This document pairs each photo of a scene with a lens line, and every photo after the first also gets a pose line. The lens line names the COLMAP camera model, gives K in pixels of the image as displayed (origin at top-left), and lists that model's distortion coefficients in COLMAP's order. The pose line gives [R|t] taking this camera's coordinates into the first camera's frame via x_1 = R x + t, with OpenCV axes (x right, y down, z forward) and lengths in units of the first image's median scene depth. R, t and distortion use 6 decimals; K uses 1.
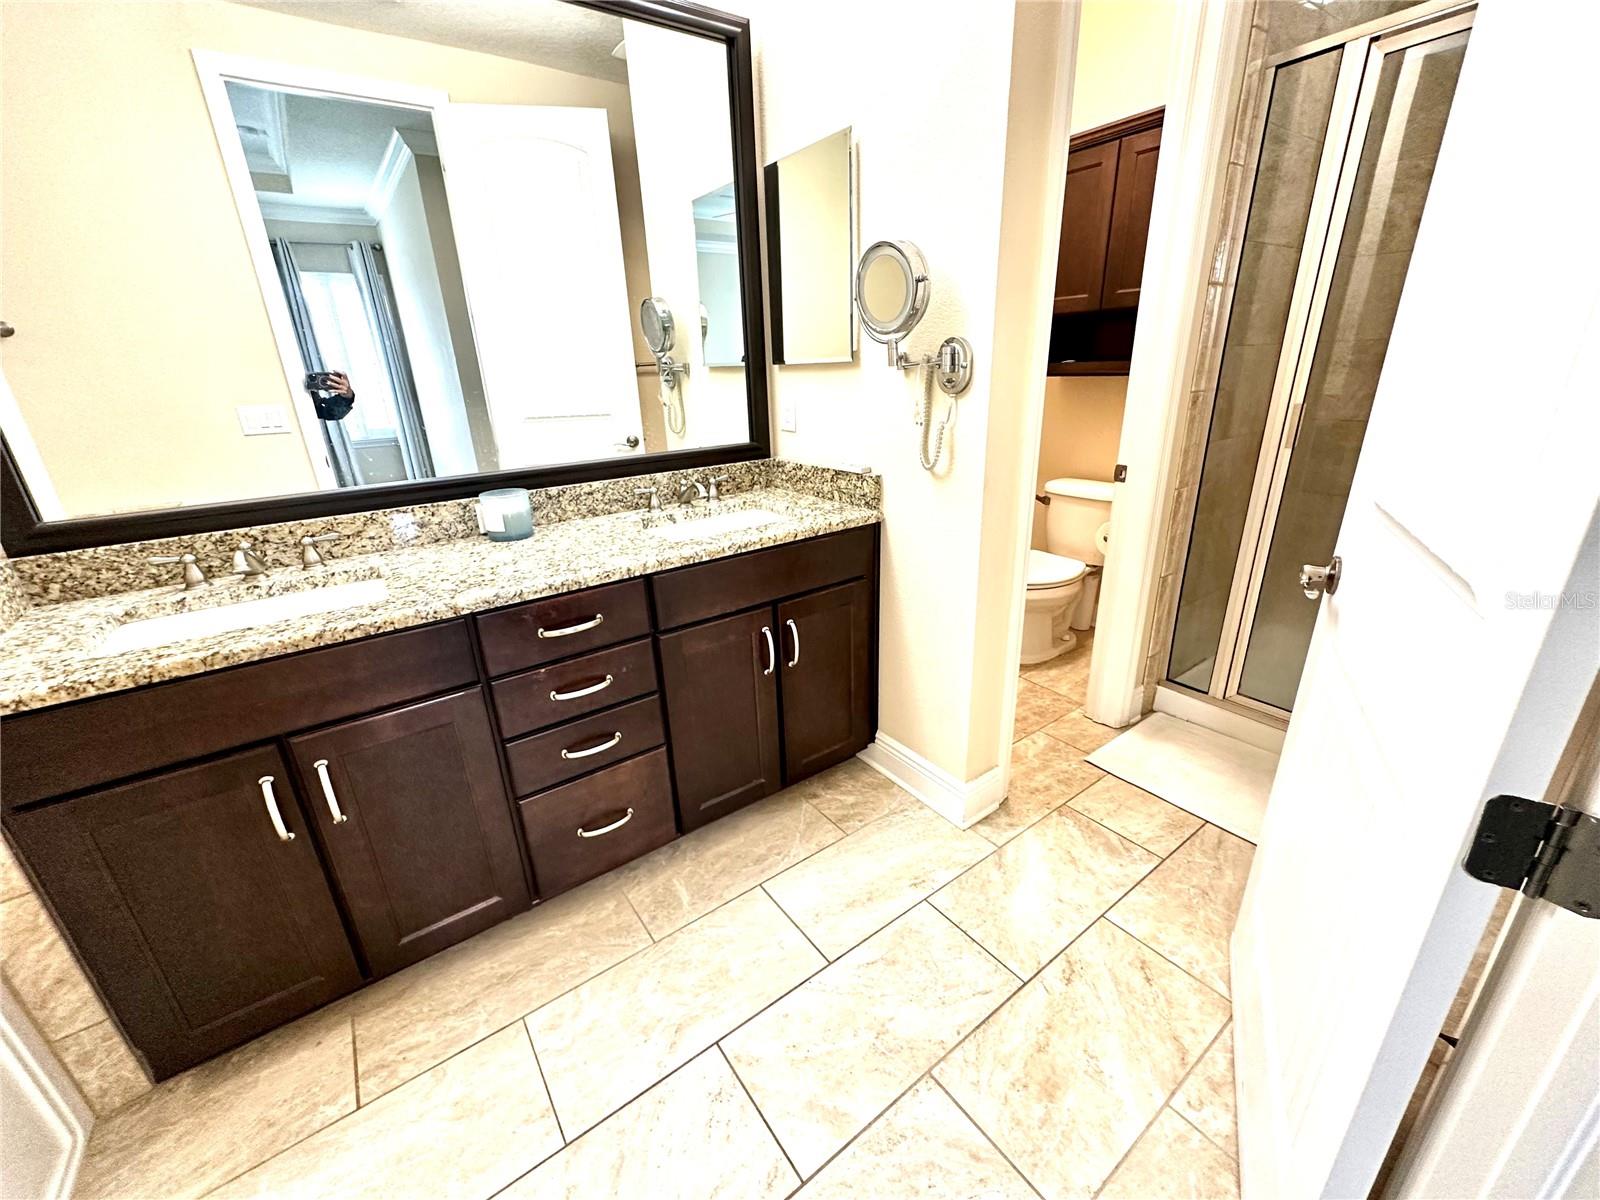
lens RADIAL K [[639.7, 0, 800.0], [0, 639.7, 600.0], [0, 0, 1]] dist [-0.001461, 0.000583]
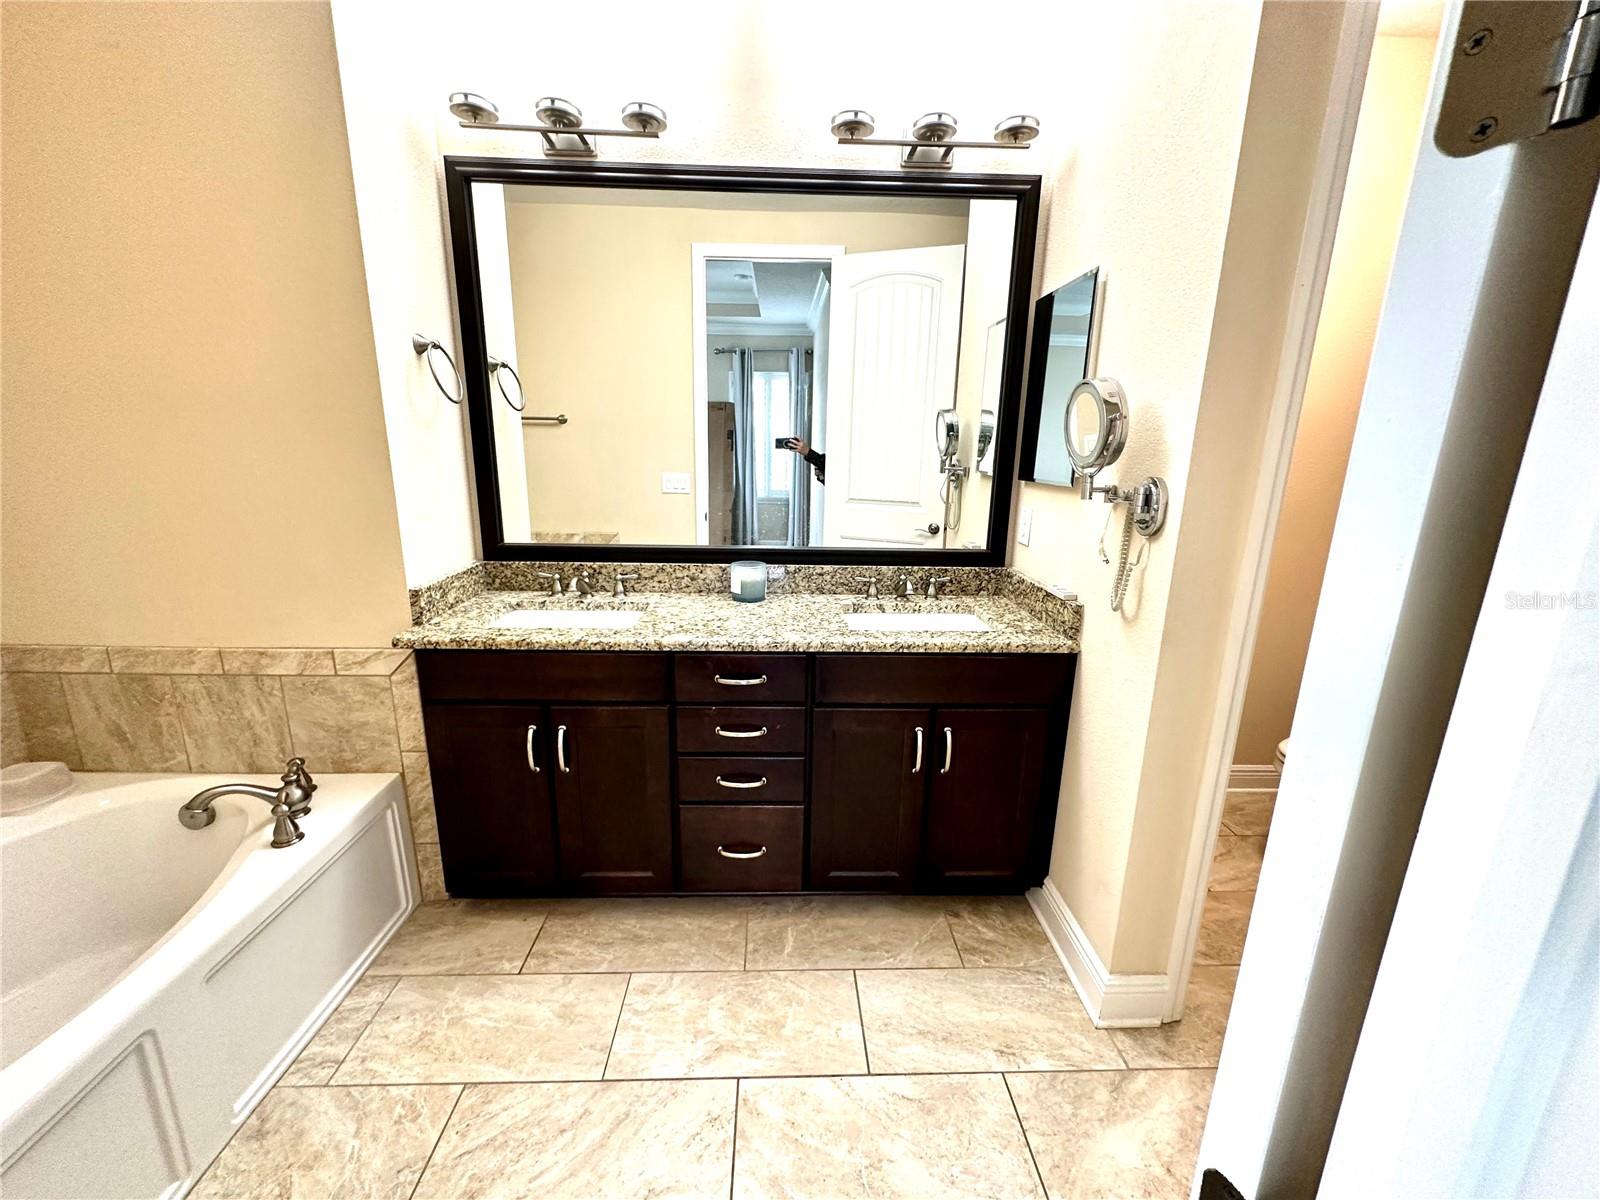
lens RADIAL K [[639.7, 0, 800.0], [0, 639.7, 600.0], [0, 0, 1]] dist [-0.001461, 0.000583]
pose [[0.829437, 0.181470, -0.528302, 0.313323], [-0.238758, 0.970188, -0.041596, -0.072220], [0.505003, 0.160638, 0.848037, -0.014581]]
